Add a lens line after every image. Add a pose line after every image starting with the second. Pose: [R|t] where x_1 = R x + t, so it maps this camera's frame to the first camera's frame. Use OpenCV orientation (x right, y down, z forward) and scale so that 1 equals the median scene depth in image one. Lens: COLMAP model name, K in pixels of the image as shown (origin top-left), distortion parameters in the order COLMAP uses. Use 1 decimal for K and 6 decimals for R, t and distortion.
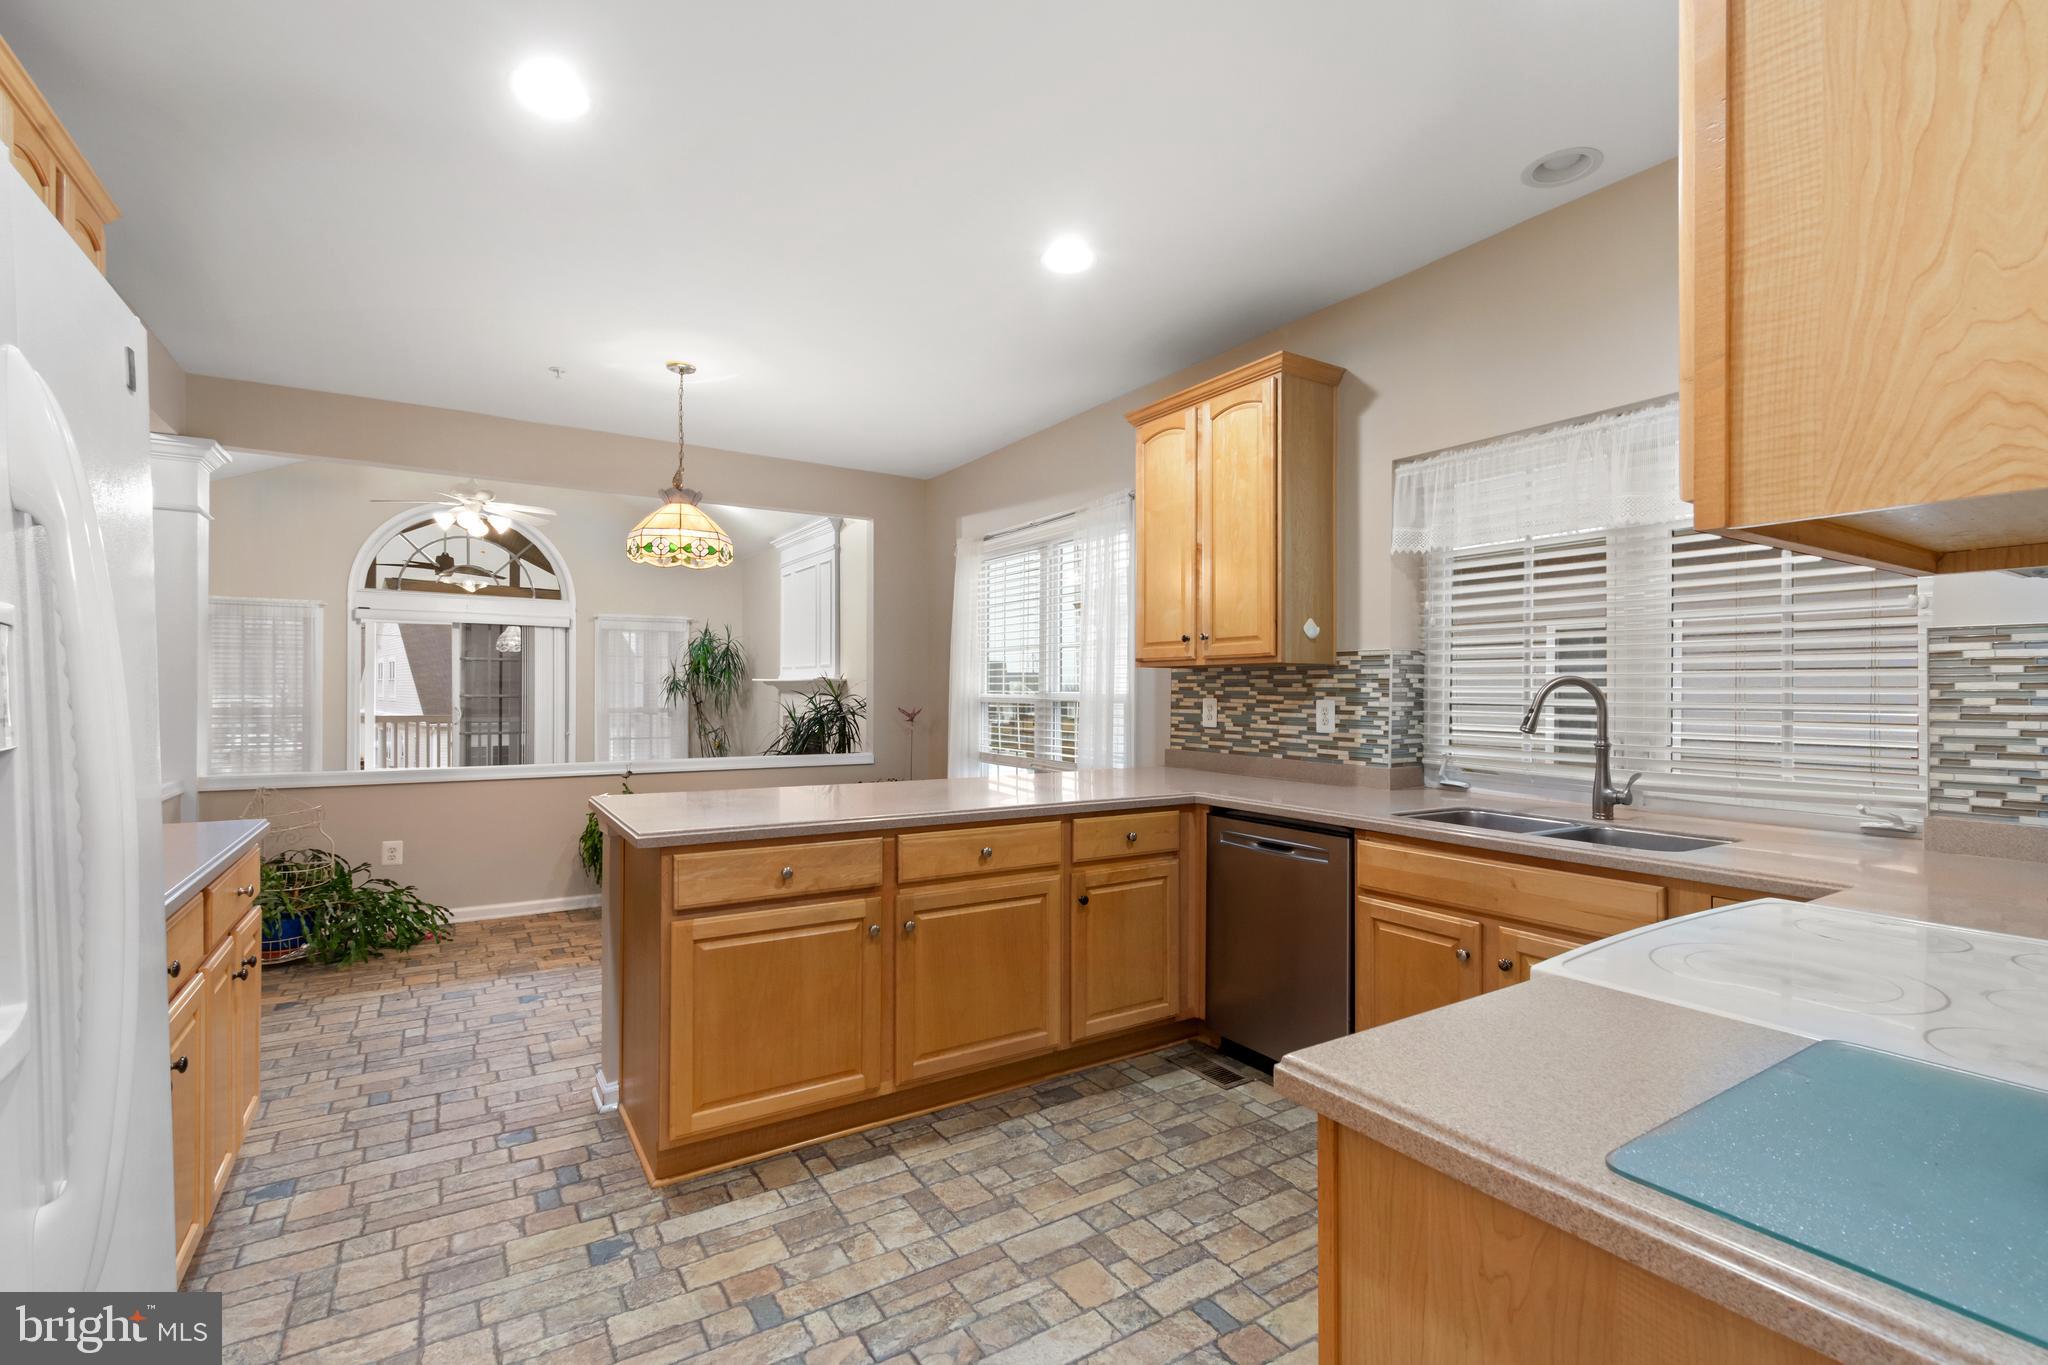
lens RADIAL K [[925.3, 0, 1038.9], [0, 925.3, 693.8], [0, 0, 1]] dist [0.005381, -0.001991]
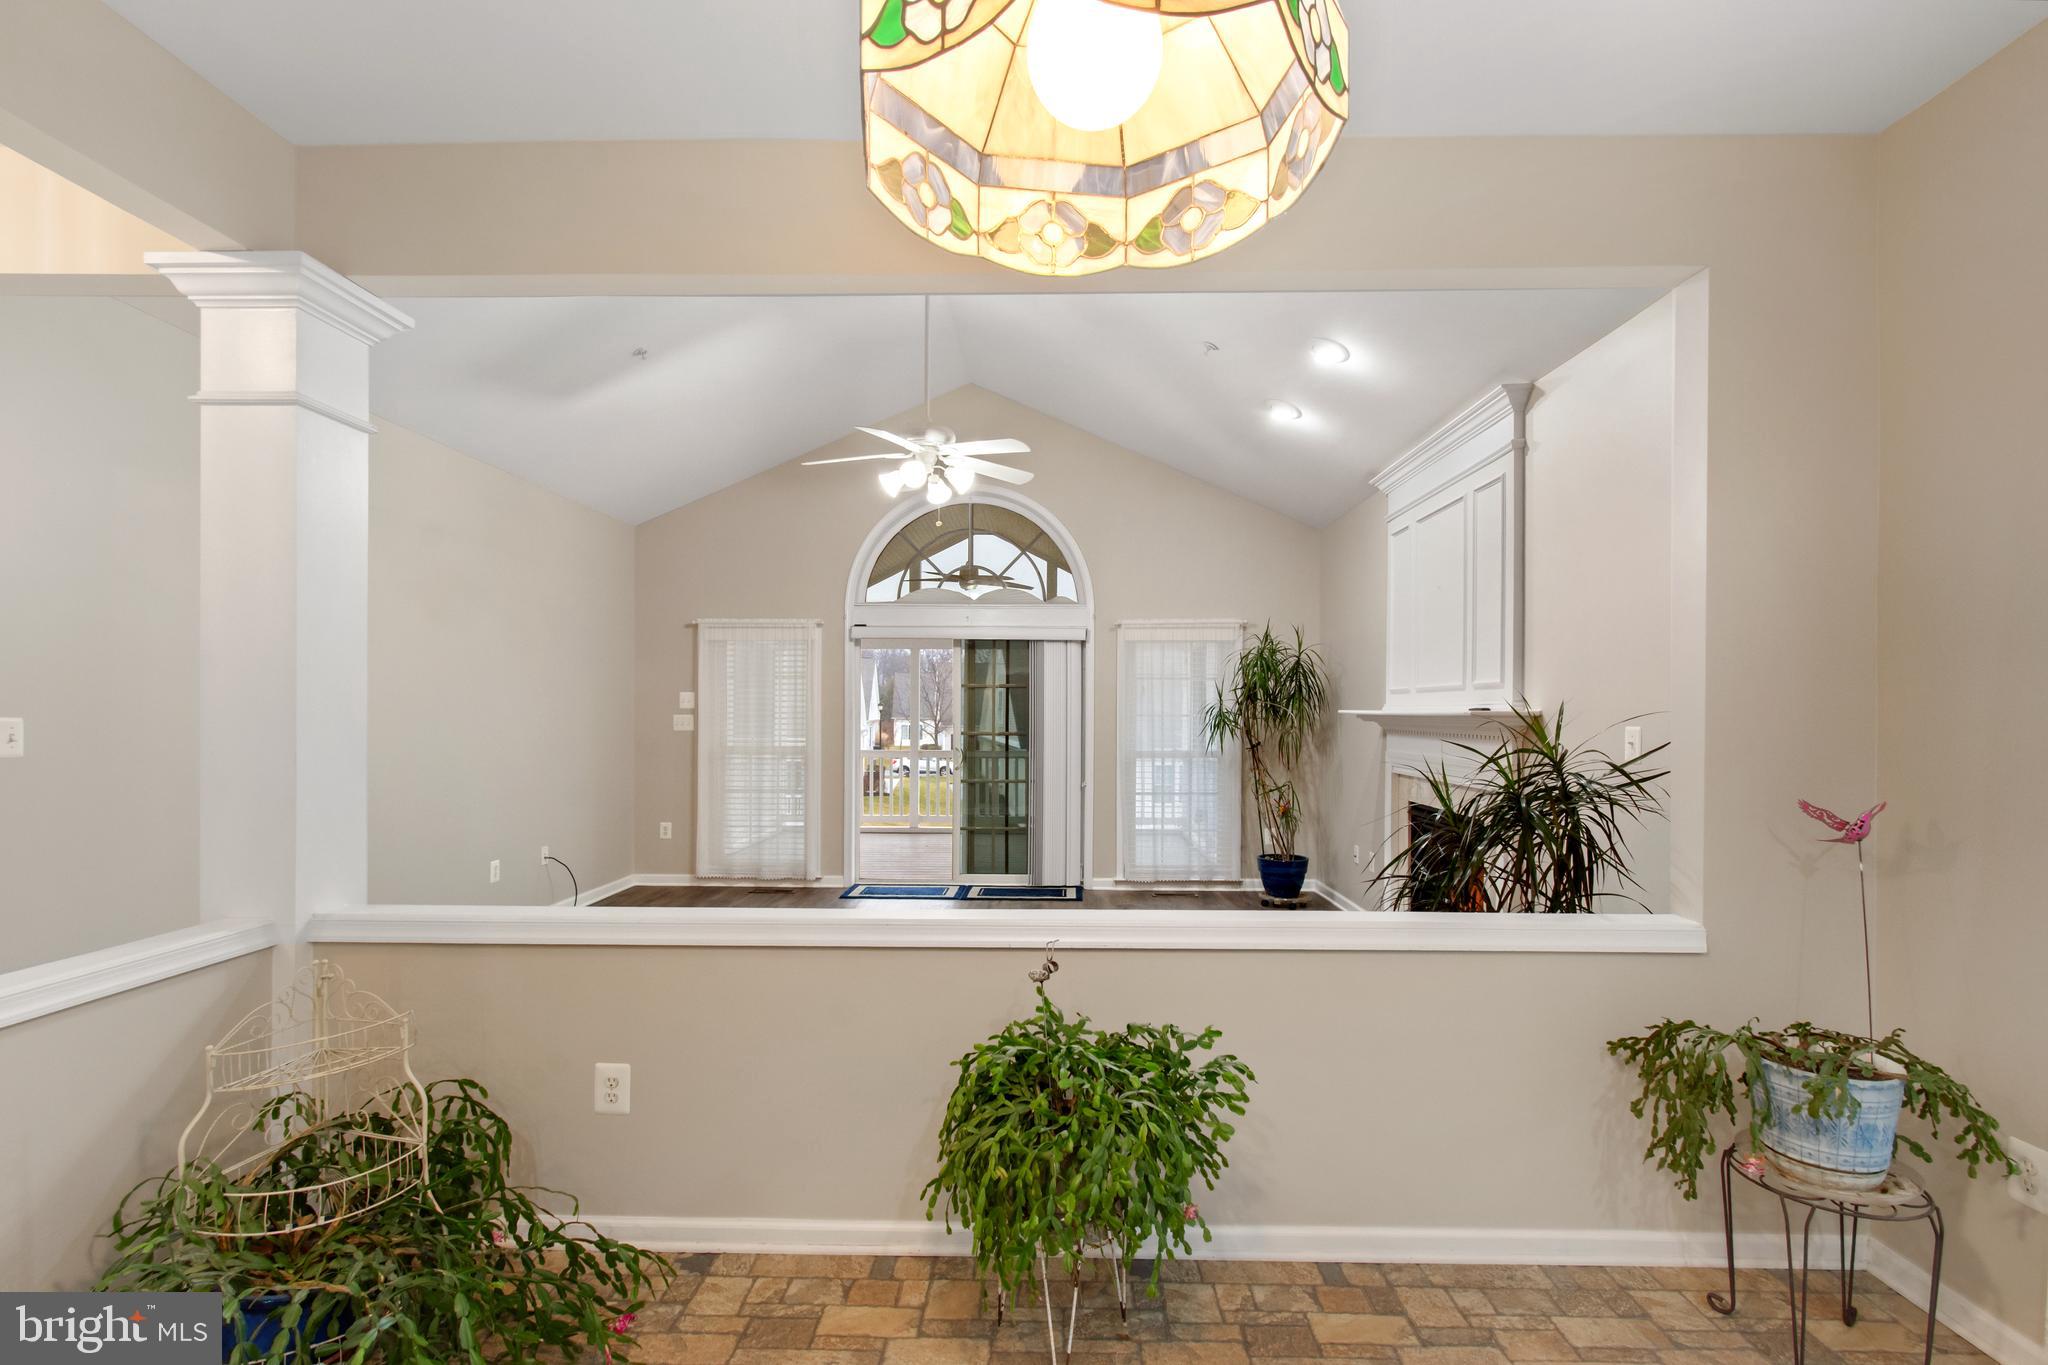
lens RADIAL K [[925.3, 0, 1024.6], [0, 925.3, 719.5], [0, 0, 1]] dist [0.005381, -0.001991]
pose [[0.821163, 0.003246, -0.570685, -0.327365], [-0.003088, 0.999994, 0.001245, -0.025164], [0.570686, 0.000740, 0.821168, 0.949679]]
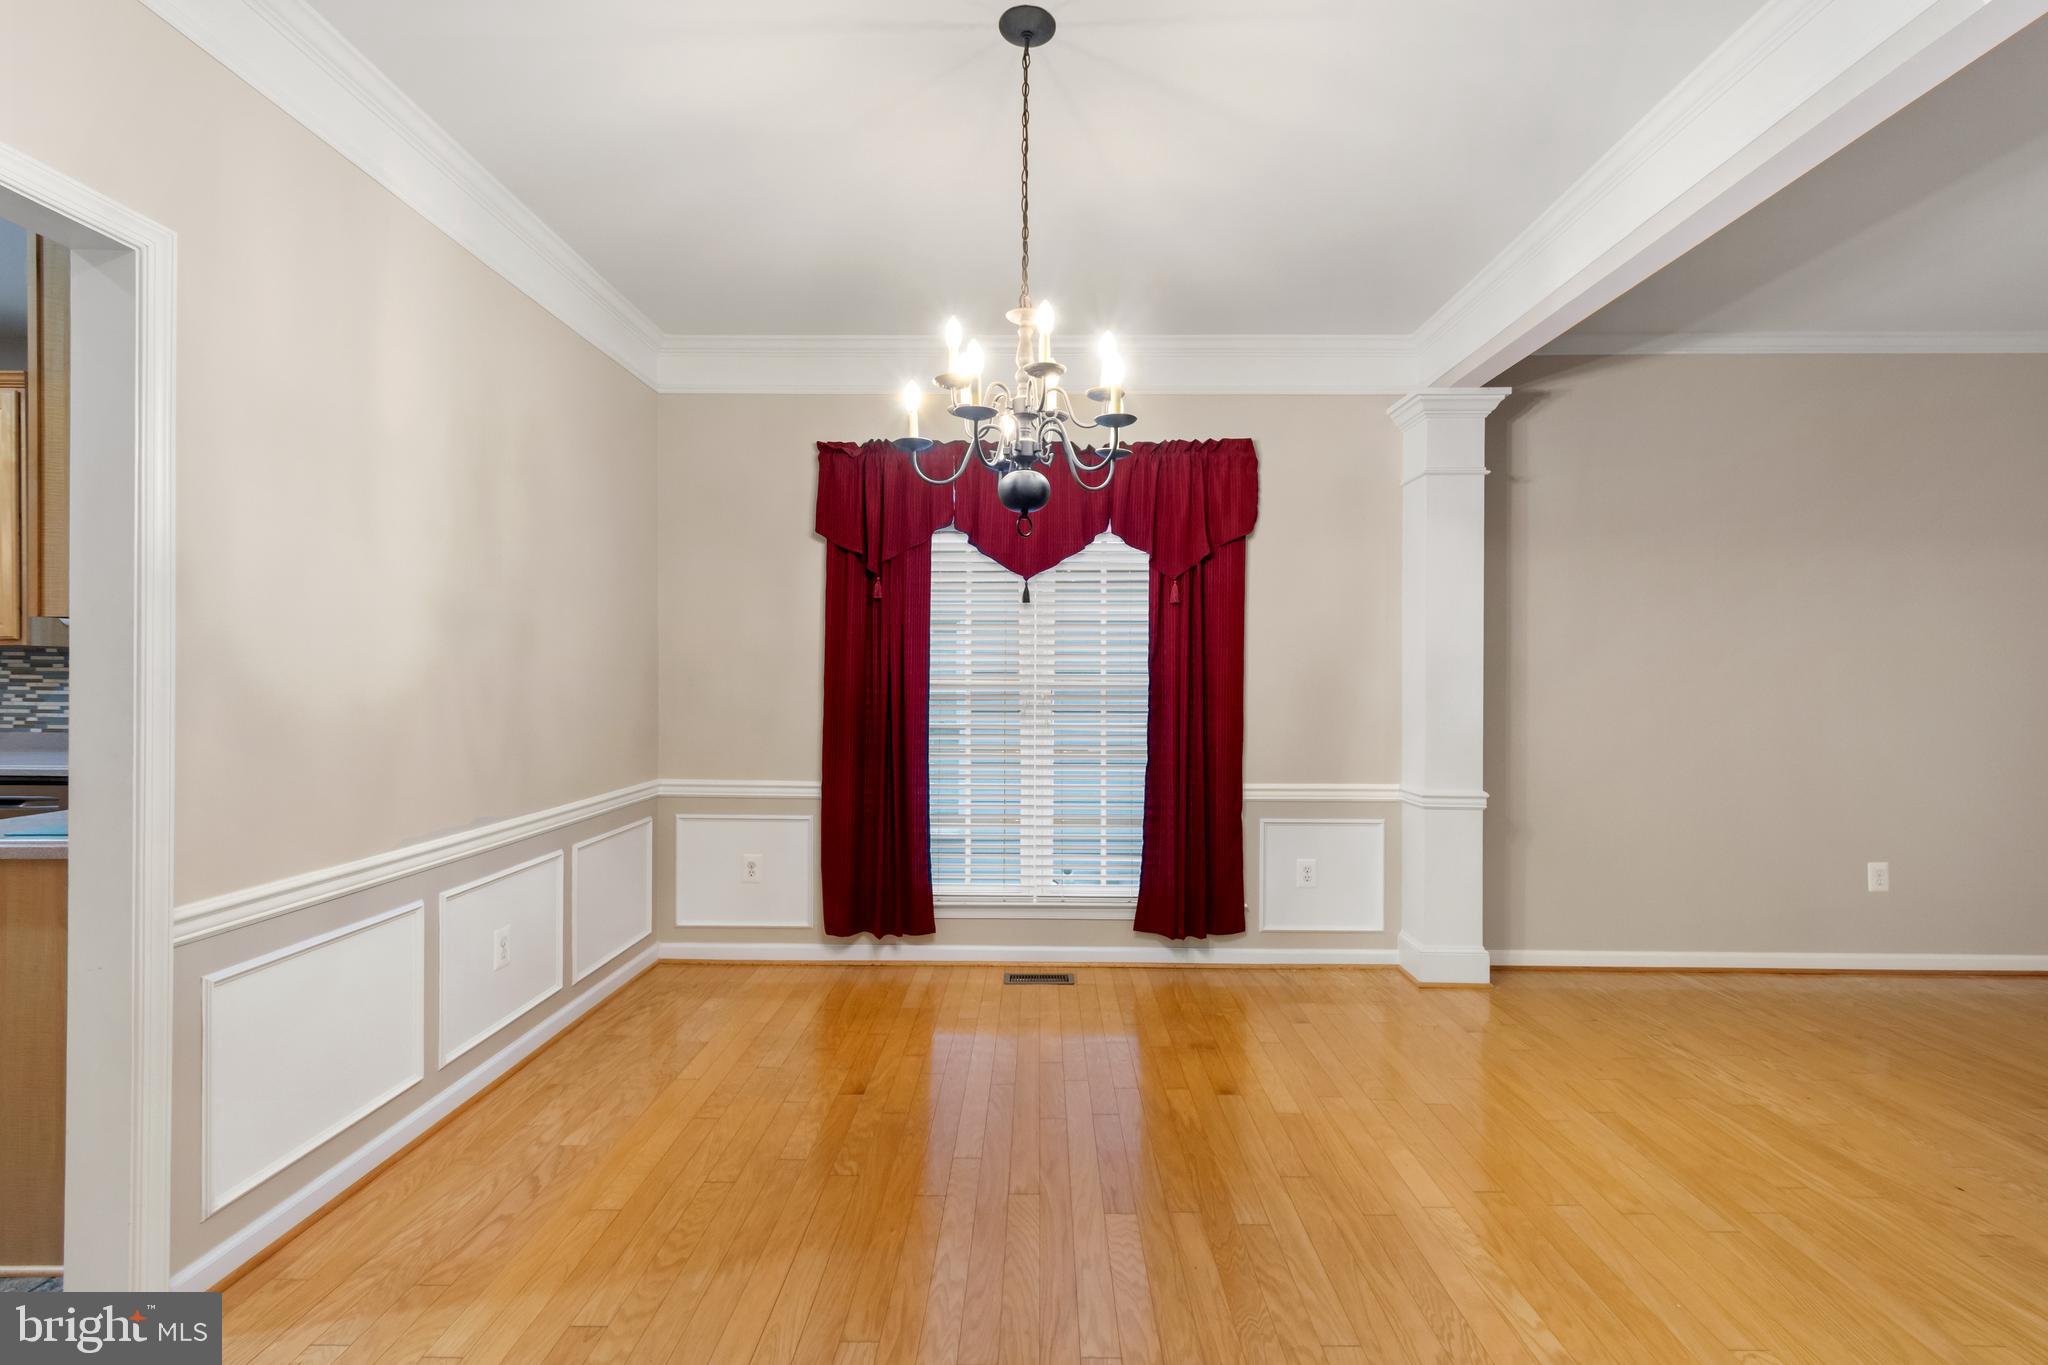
lens RADIAL K [[925.3, 0, 1029.5], [0, 925.3, 679.4], [0, 0, 1]] dist [0.005381, -0.001991]
pose [[0.556606, -0.005855, 0.830756, 0.001470], [0.001268, 0.999980, 0.006198, 0.002037], [-0.830775, -0.002397, 0.556603, -0.582348]]
